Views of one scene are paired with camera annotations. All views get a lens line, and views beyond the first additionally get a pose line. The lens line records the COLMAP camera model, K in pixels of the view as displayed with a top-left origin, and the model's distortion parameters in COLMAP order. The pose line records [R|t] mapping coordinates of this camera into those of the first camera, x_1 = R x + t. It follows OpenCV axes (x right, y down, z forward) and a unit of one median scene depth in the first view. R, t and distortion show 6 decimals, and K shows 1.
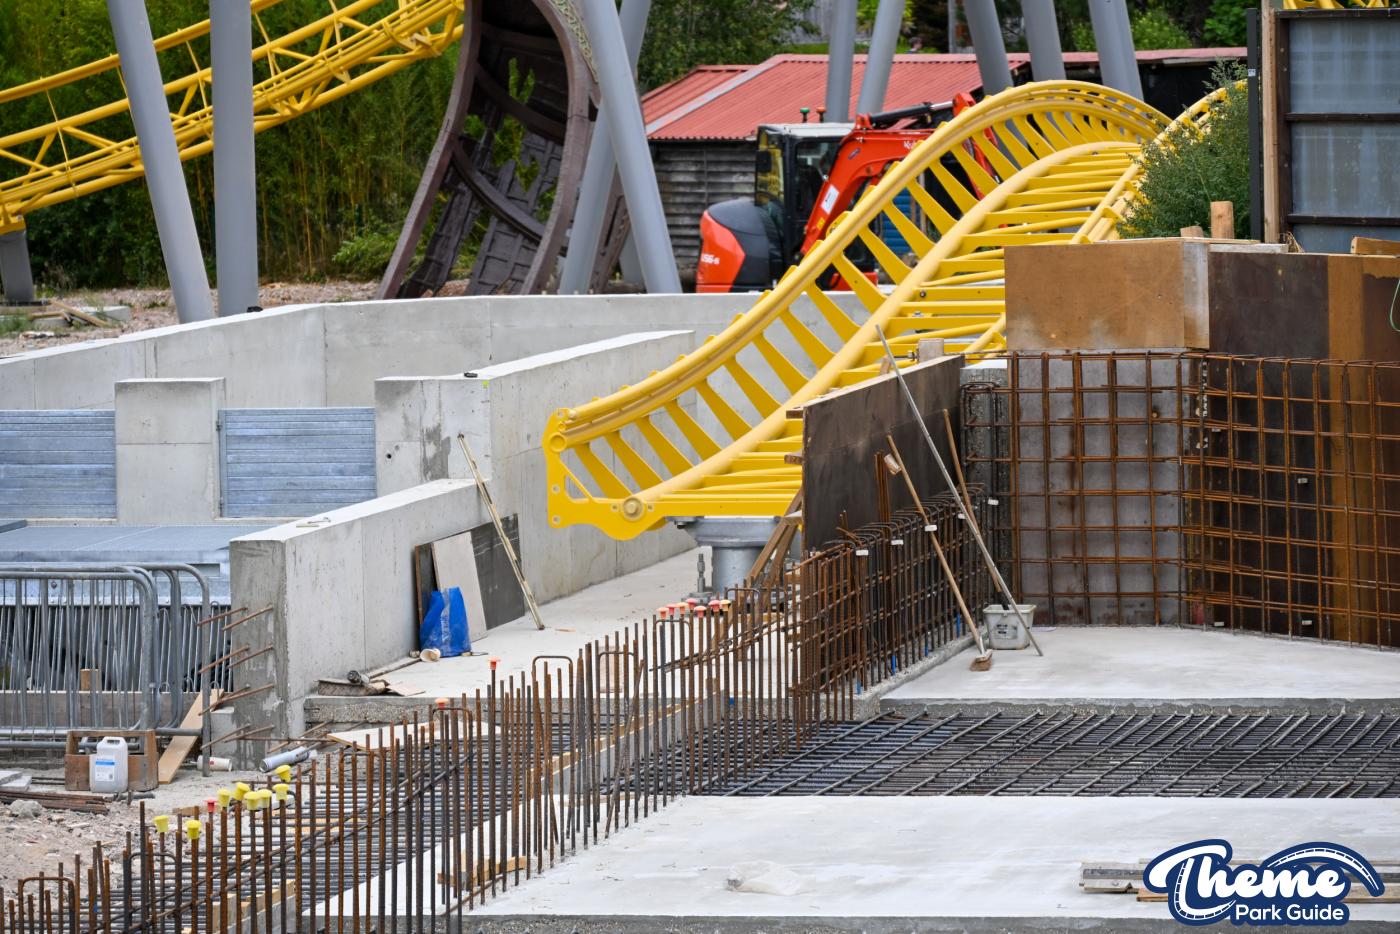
lens RADIAL K [[7010.8, 0, 700.0], [0, 7010.8, 467.0], [0, 0, 1]] dist [0.046256, -2.078466]
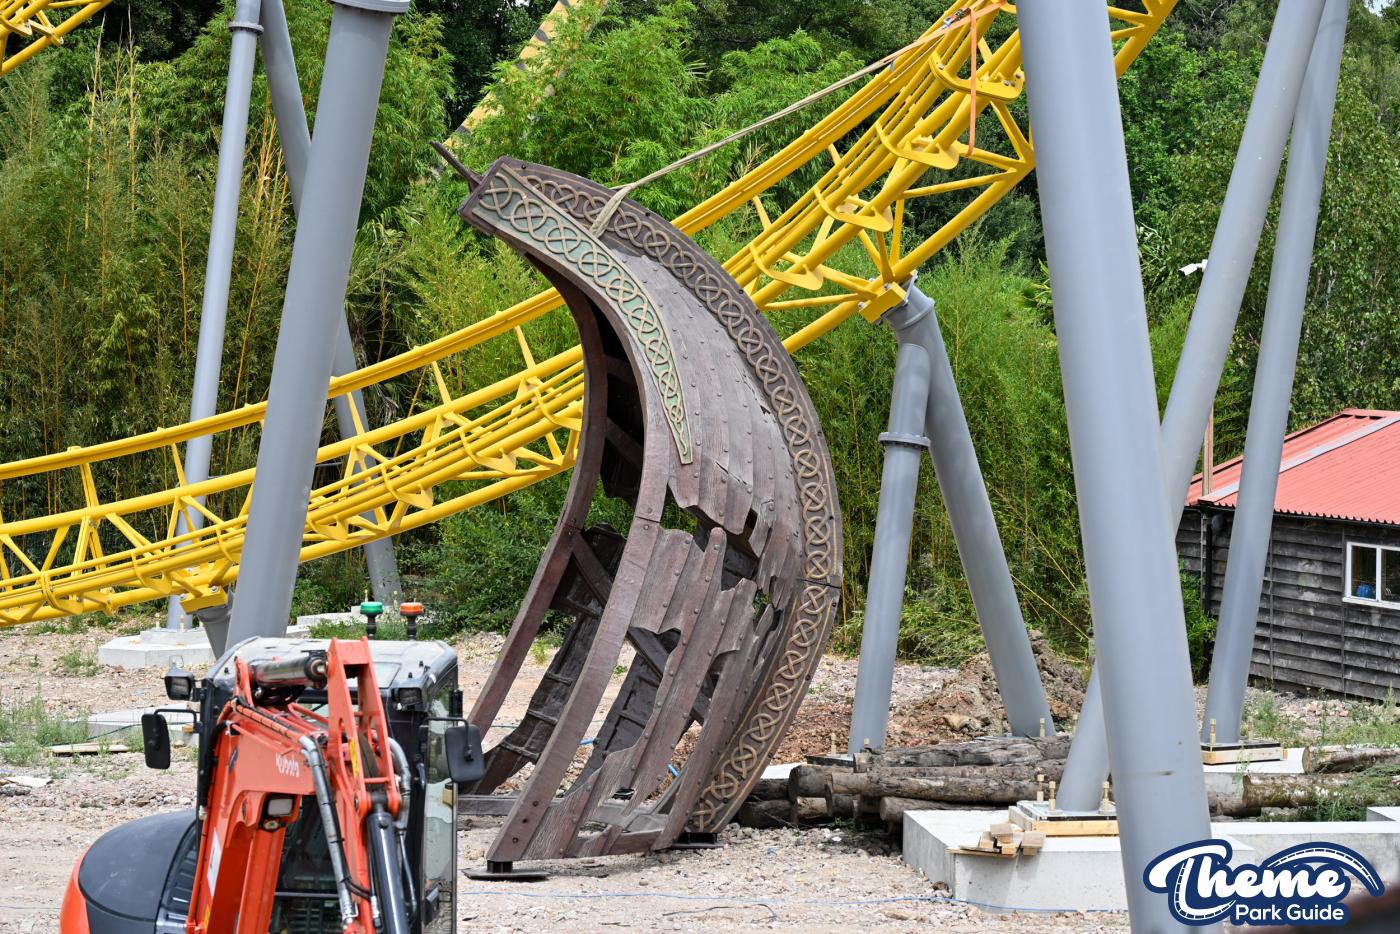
lens RADIAL K [[3672.2, 0, 658.4], [0, 3672.2, 468.0], [0, 0, 1]] dist [0.043502, -0.886001]
pose [[0.927479, 0.046463, -0.370978, 0.086709], [-0.053928, 0.998497, -0.009769, -0.044134], [0.369966, 0.029067, 0.928590, 0.608638]]
